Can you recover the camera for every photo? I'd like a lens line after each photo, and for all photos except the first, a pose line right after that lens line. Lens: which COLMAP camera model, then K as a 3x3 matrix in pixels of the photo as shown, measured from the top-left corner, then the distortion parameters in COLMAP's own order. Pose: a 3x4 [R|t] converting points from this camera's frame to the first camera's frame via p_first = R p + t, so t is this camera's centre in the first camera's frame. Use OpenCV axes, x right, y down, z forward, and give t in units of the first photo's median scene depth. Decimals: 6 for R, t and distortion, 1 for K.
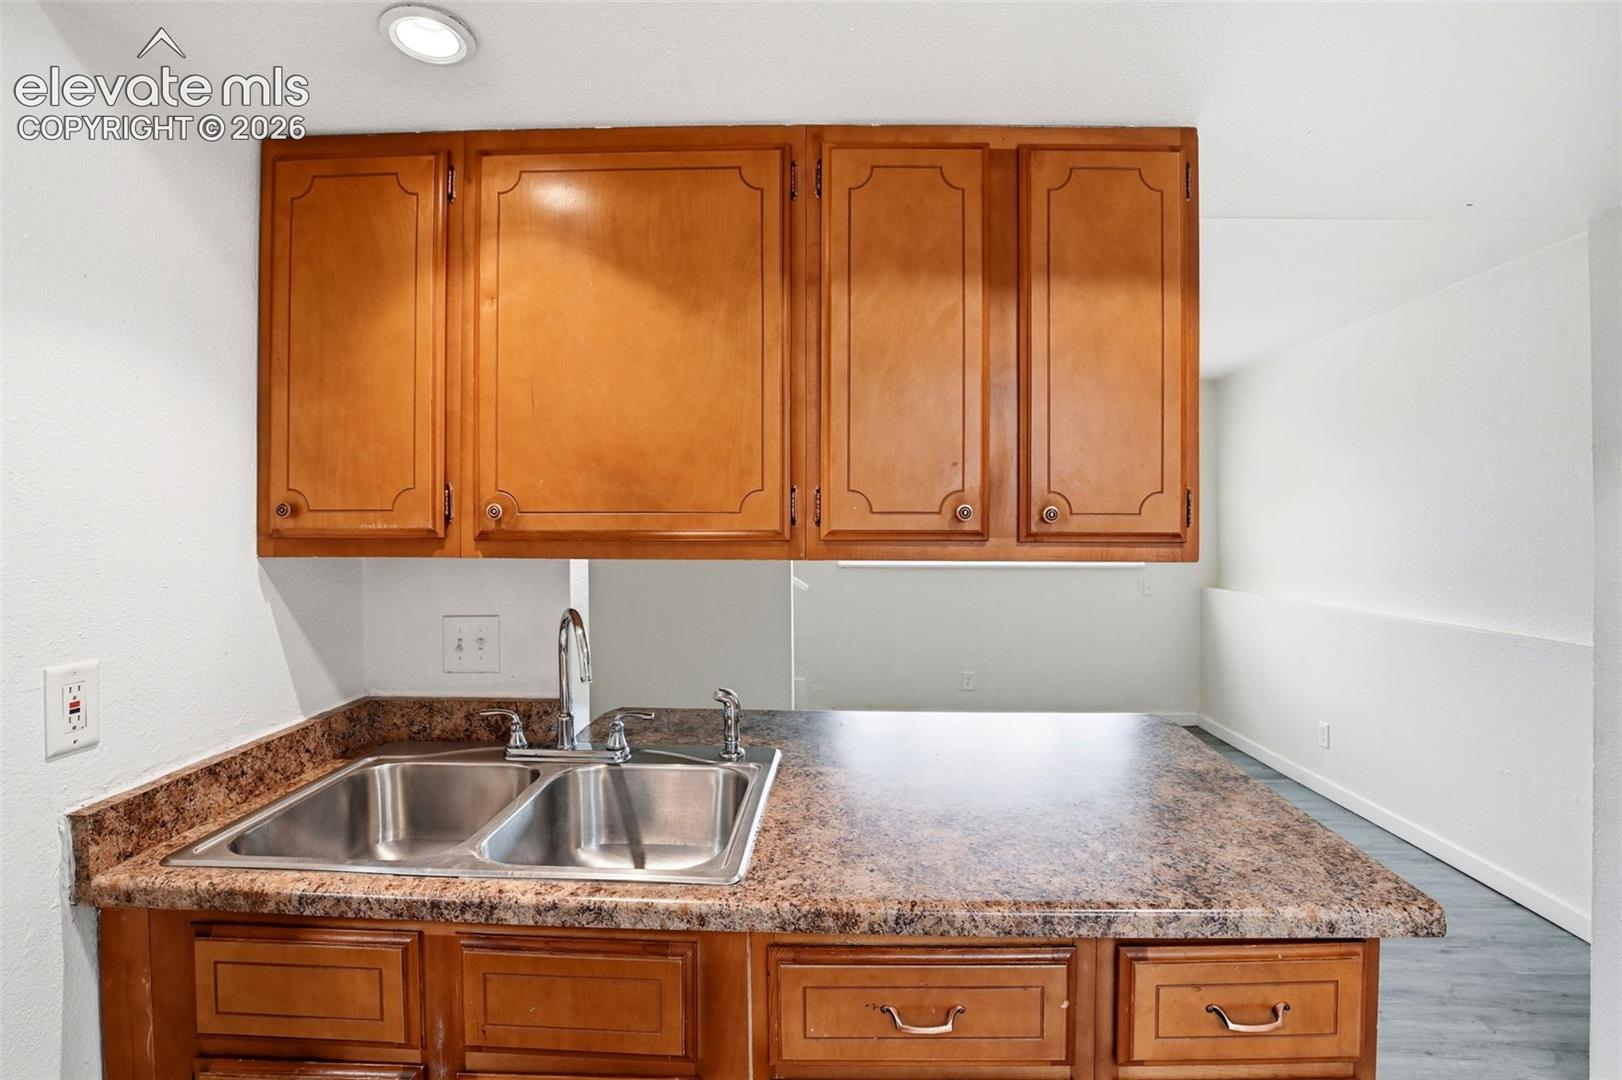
lens RADIAL K [[762.1, 0, 822.1], [0, 762.1, 524.3], [0, 0, 1]] dist [-0.031385, 0.004132]
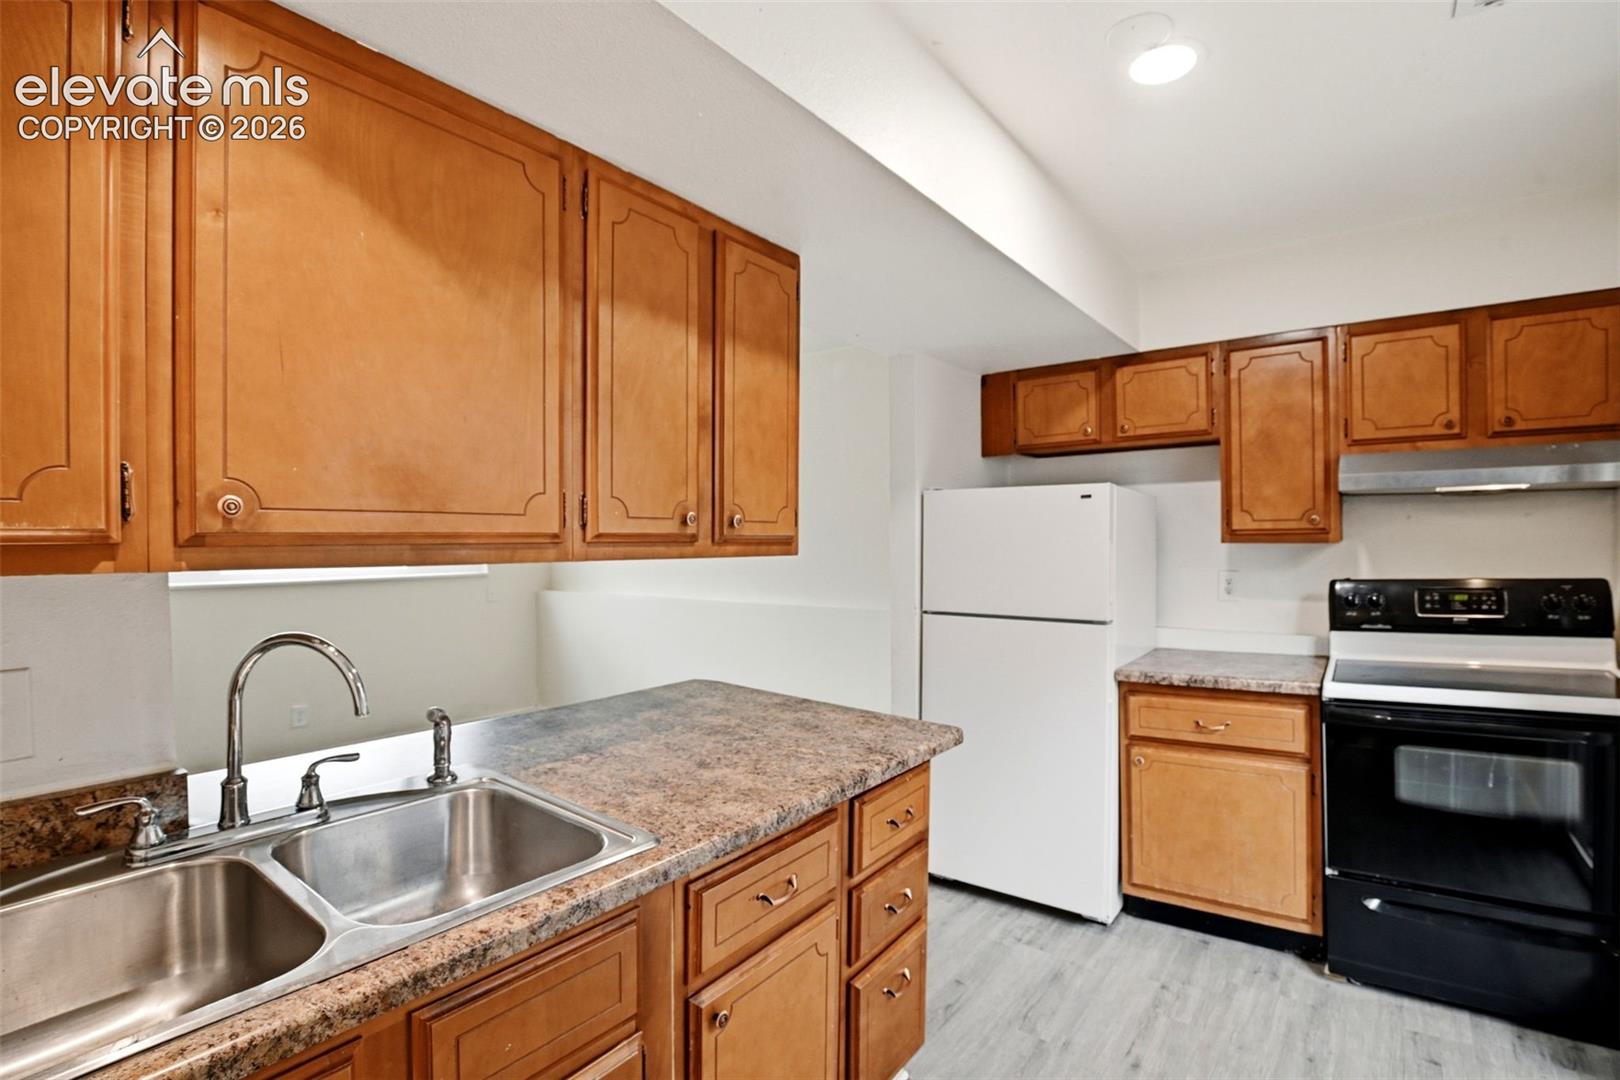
lens RADIAL K [[761.2, 0, 839.0], [0, 761.2, 546.6], [0, 0, 1]] dist [-0.031385, 0.004132]
pose [[0.561325, -0.011717, 0.827513, -0.691385], [-0.000787, 0.999892, 0.014691, 0.010504], [-0.827595, -0.008897, 0.561255, 0.111853]]
